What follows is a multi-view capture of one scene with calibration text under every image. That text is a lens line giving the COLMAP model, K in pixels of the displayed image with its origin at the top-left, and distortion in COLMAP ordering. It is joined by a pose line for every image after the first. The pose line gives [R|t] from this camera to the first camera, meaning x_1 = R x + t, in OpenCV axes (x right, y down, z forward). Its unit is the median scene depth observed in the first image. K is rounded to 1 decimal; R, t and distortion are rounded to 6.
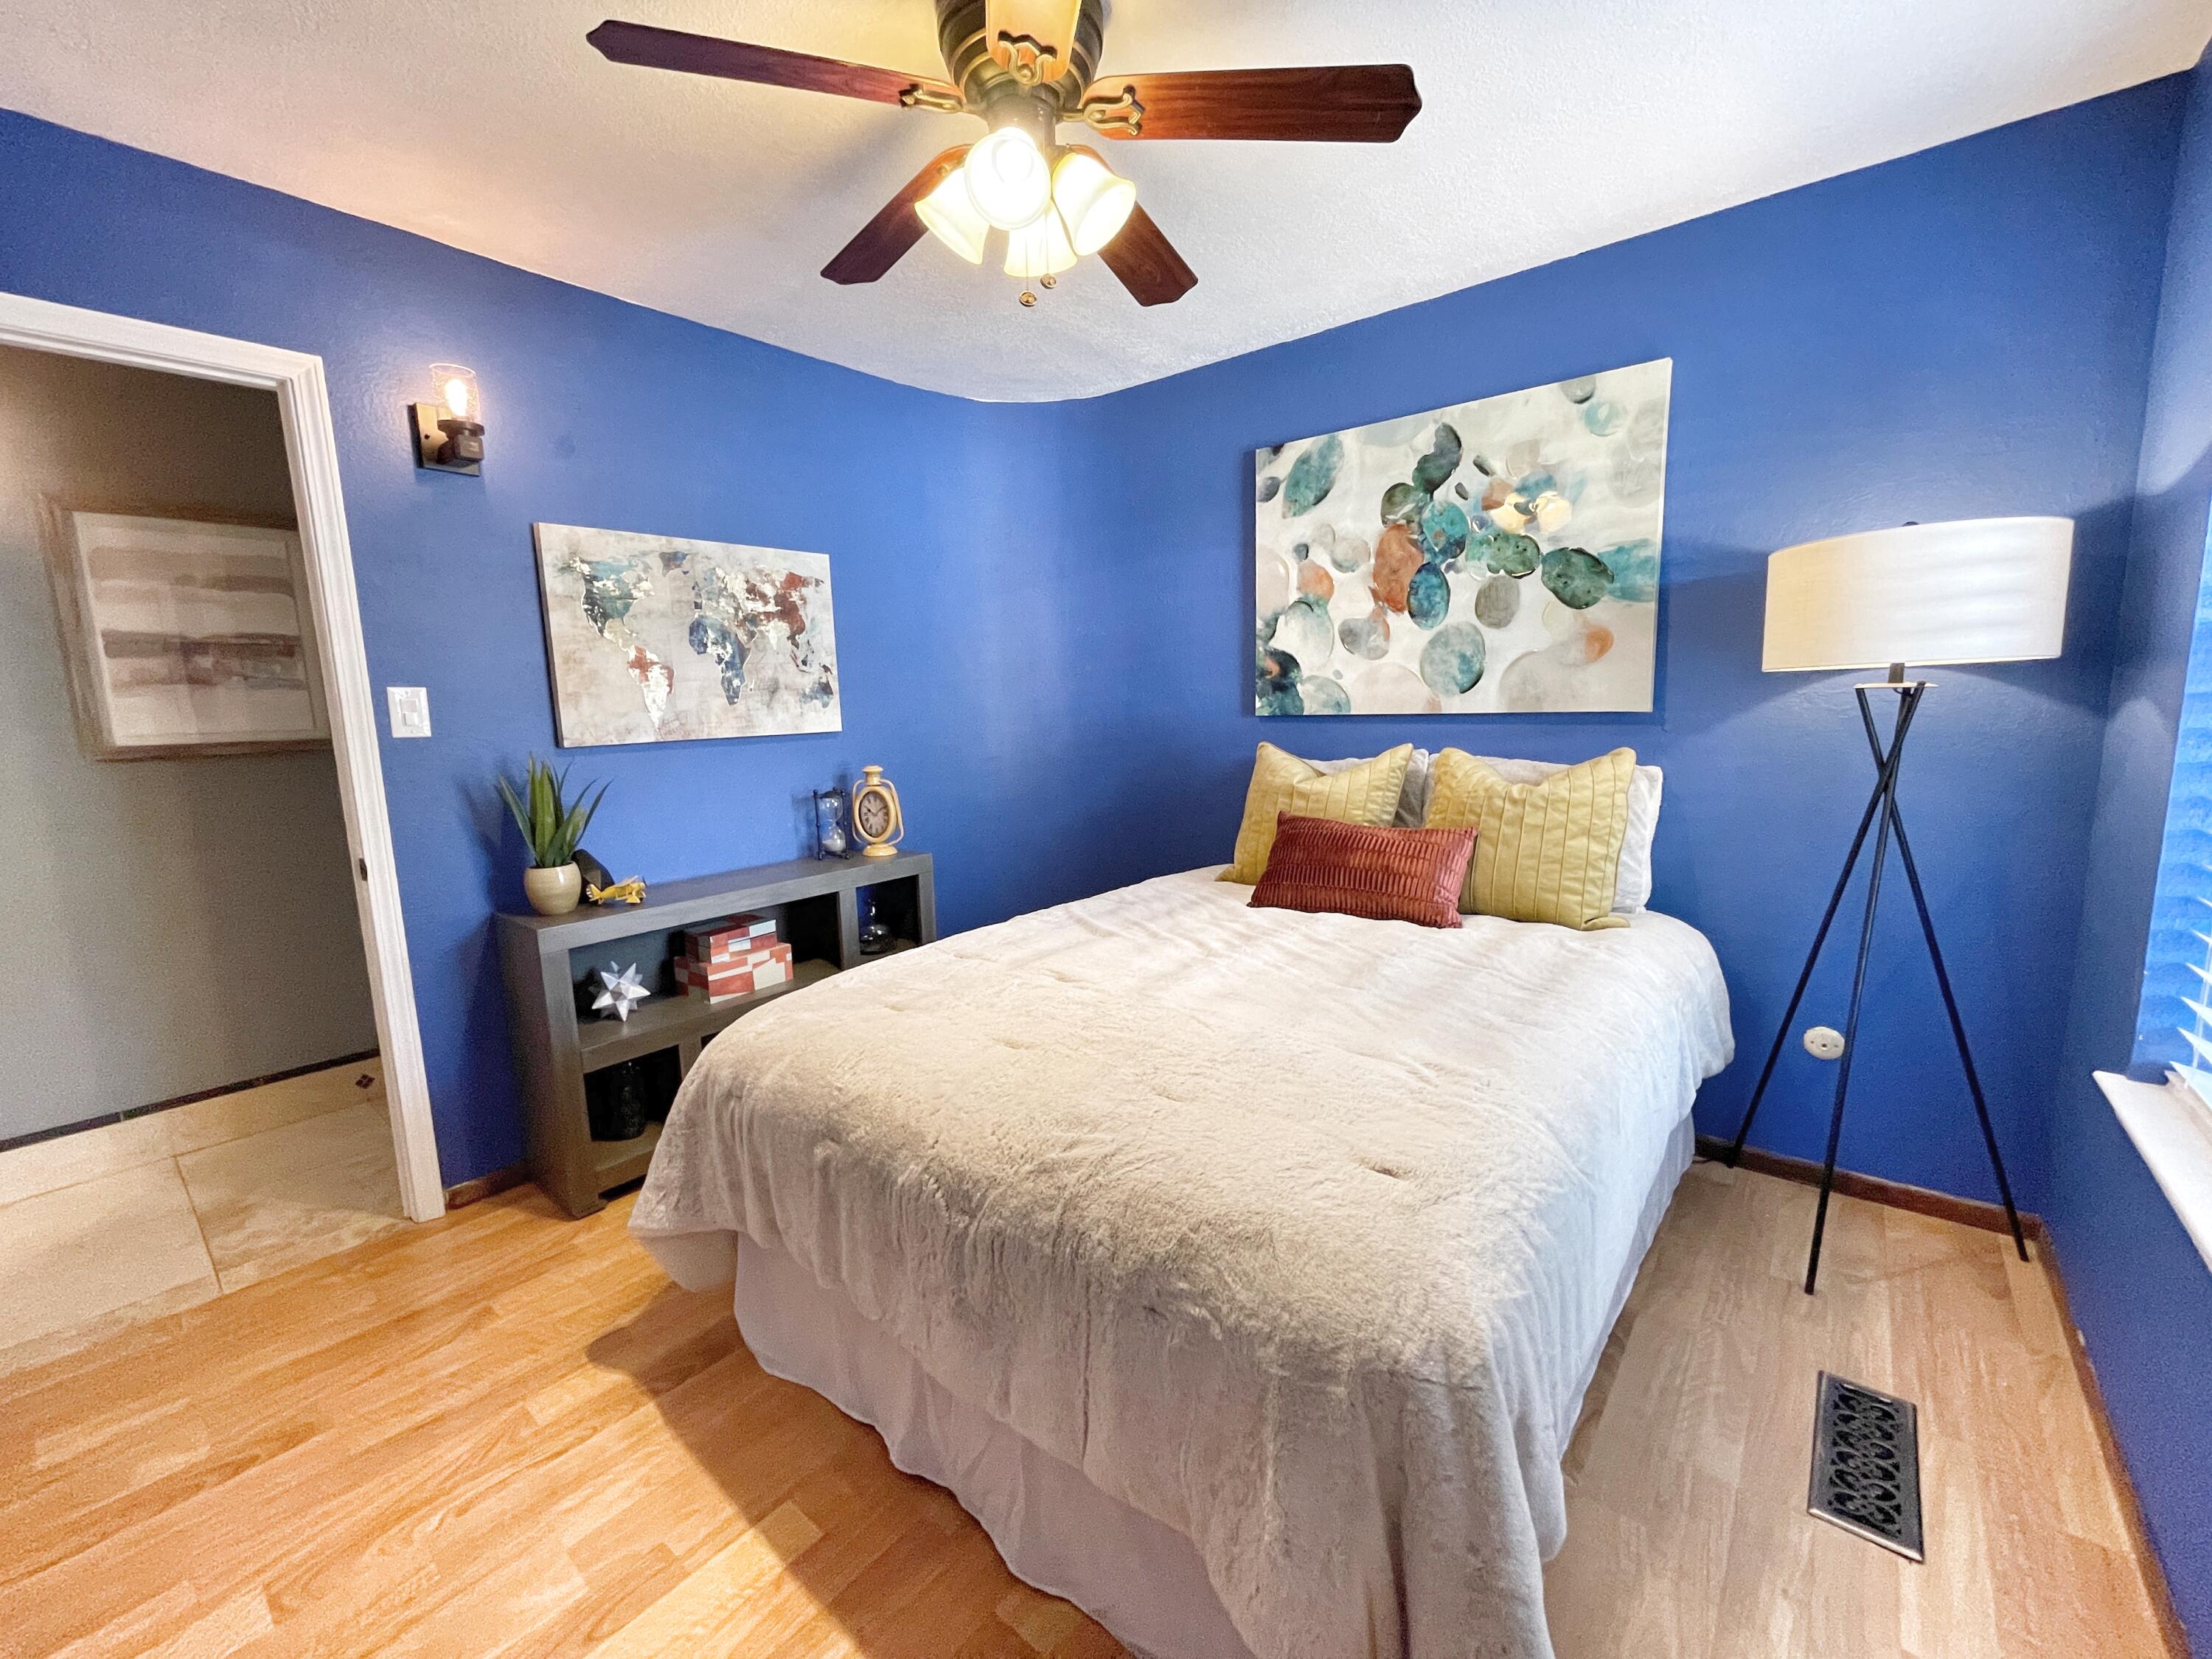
lens RADIAL K [[898.5, 0, 1100.9], [0, 898.5, 829.0], [0, 0, 1]] dist [-0.004802, 0.001633]
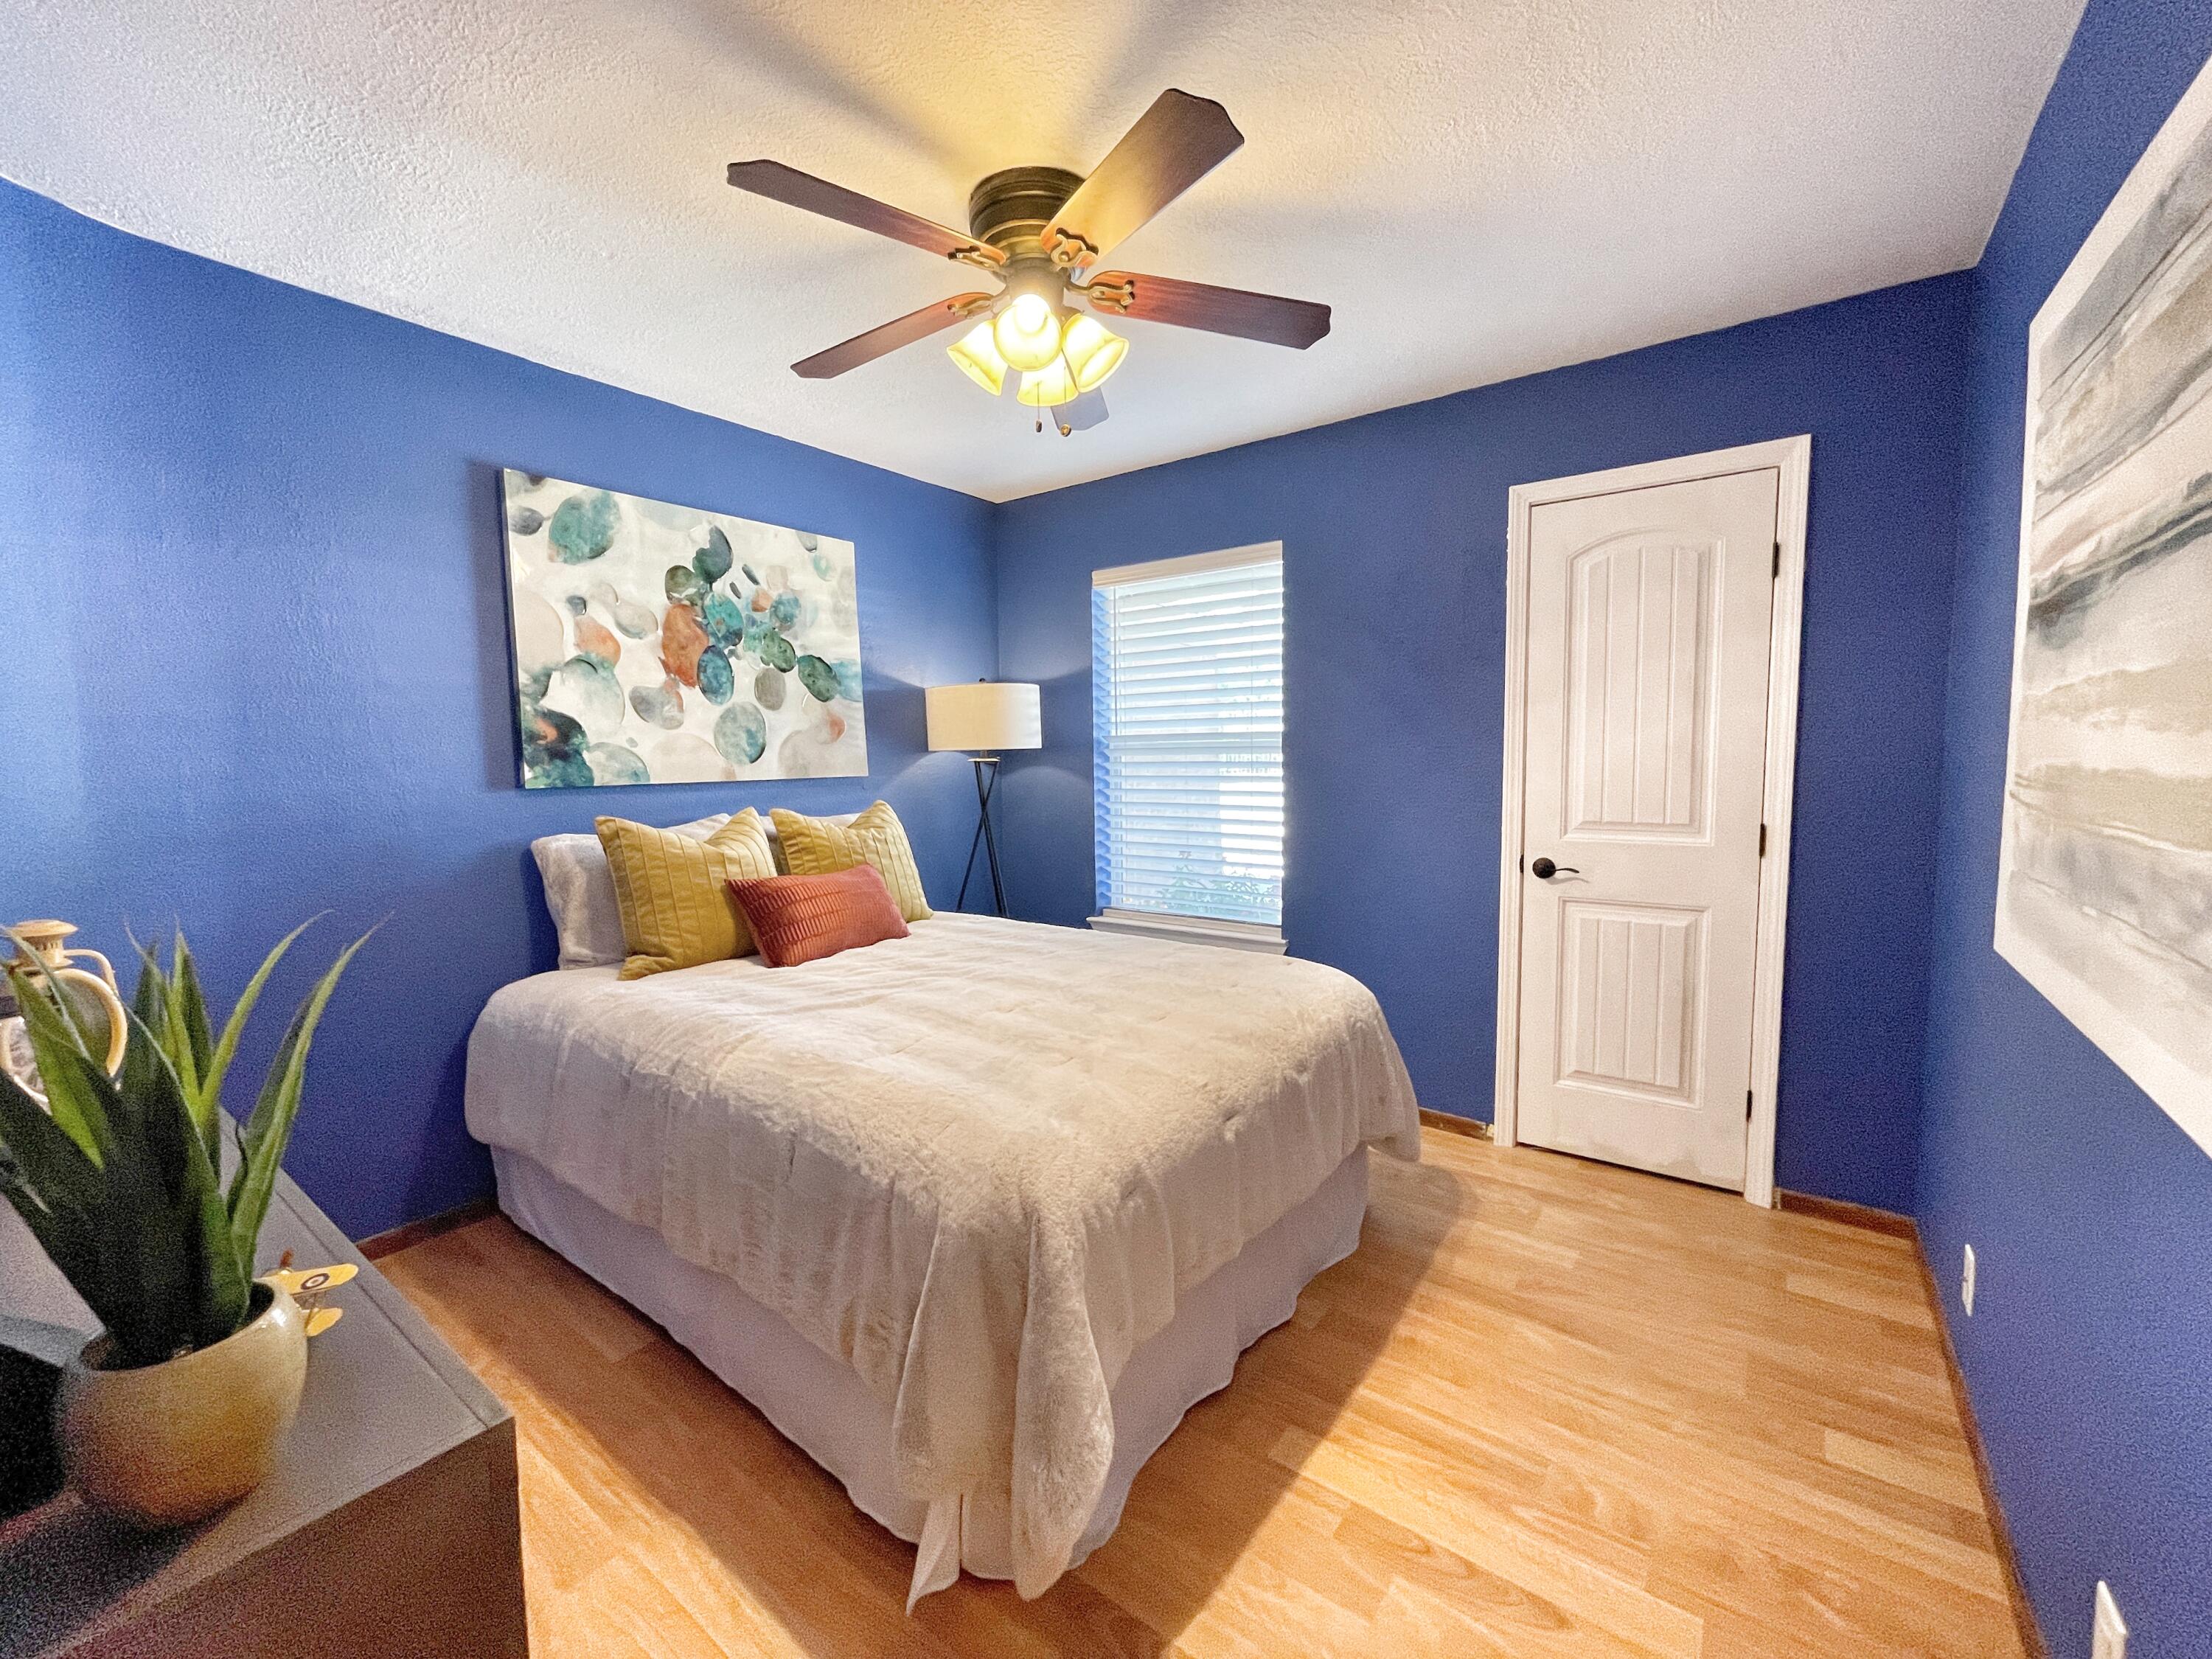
lens RADIAL K [[898.5, 0, 1098.4], [0, 898.5, 825.2], [0, 0, 1]] dist [-0.004802, 0.001633]
pose [[-0.046021, -0.053546, 0.997504, -0.761506], [0.158641, 0.985498, 0.060221, -0.069917], [-0.986263, 0.161017, -0.036859, 0.604569]]
